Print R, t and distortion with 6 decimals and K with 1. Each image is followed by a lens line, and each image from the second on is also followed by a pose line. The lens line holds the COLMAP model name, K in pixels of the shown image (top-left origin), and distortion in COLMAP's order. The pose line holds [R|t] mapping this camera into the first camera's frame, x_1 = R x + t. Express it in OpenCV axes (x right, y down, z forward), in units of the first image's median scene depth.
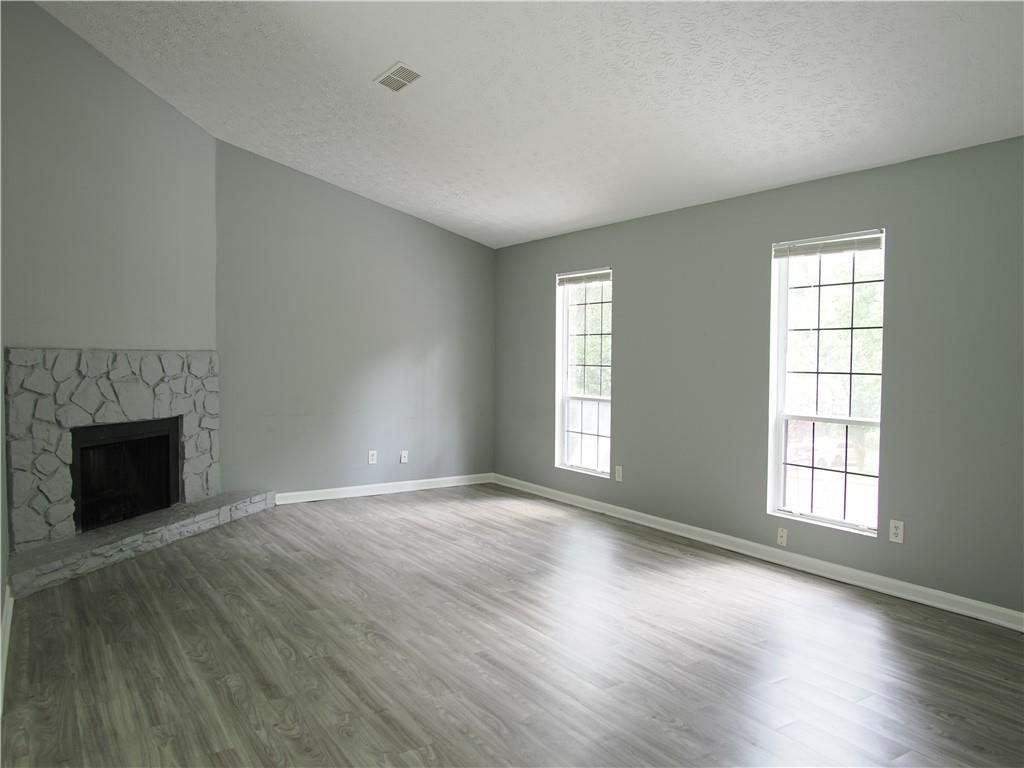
lens RADIAL K [[752.5, 0, 516.3], [0, 752.5, 382.2], [0, 0, 1]] dist [-0.035450, 0.009990]
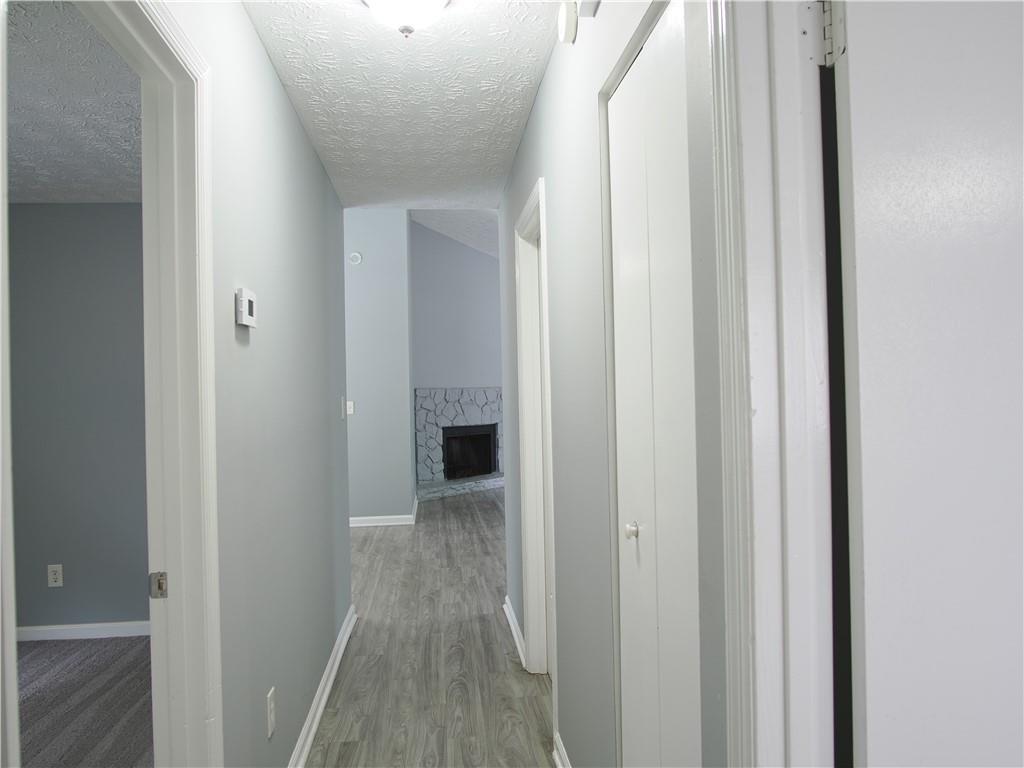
lens RADIAL K [[752.5, 0, 512.5], [0, 752.5, 388.9], [0, 0, 1]] dist [-0.035450, 0.009990]
pose [[0.893015, -0.022070, -0.449485, 0.522150], [0.008482, 0.999445, -0.032223, 0.026185], [0.449946, 0.024963, 0.892707, -0.785173]]
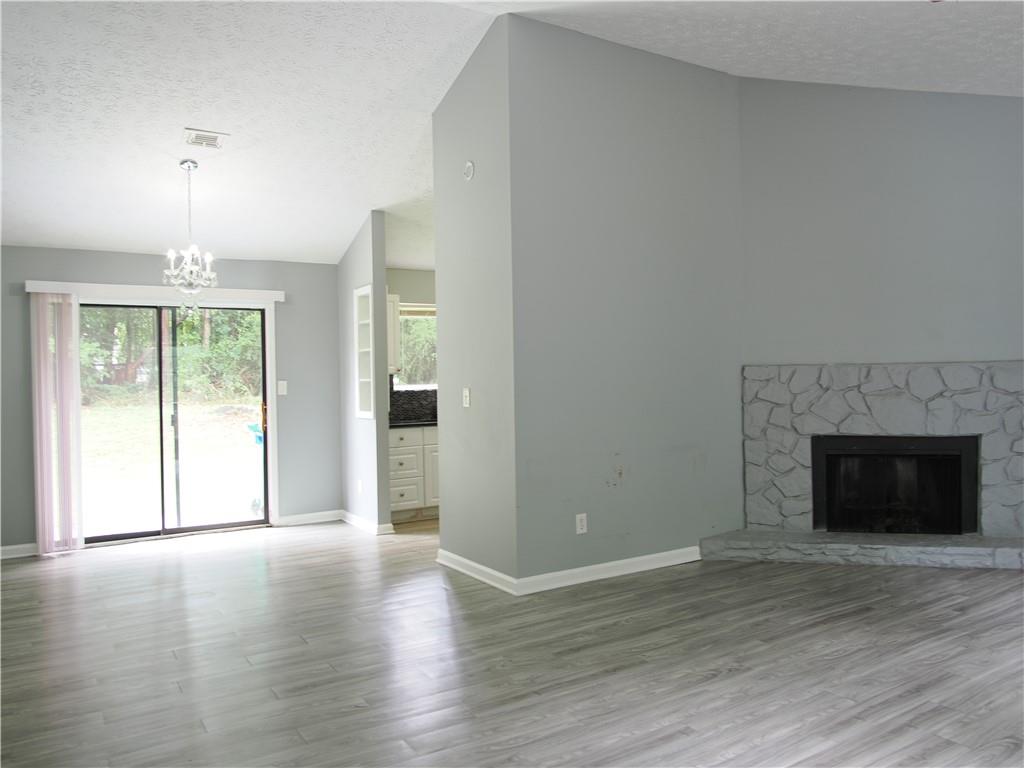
lens RADIAL K [[752.5, 0, 513.9], [0, 752.5, 377.2], [0, 0, 1]] dist [-0.035450, 0.009990]
pose [[-0.015341, -0.006325, -0.999862, 0.568542], [-0.016266, 0.999849, -0.006075, -0.012112], [0.999750, 0.016170, -0.015441, 0.597210]]
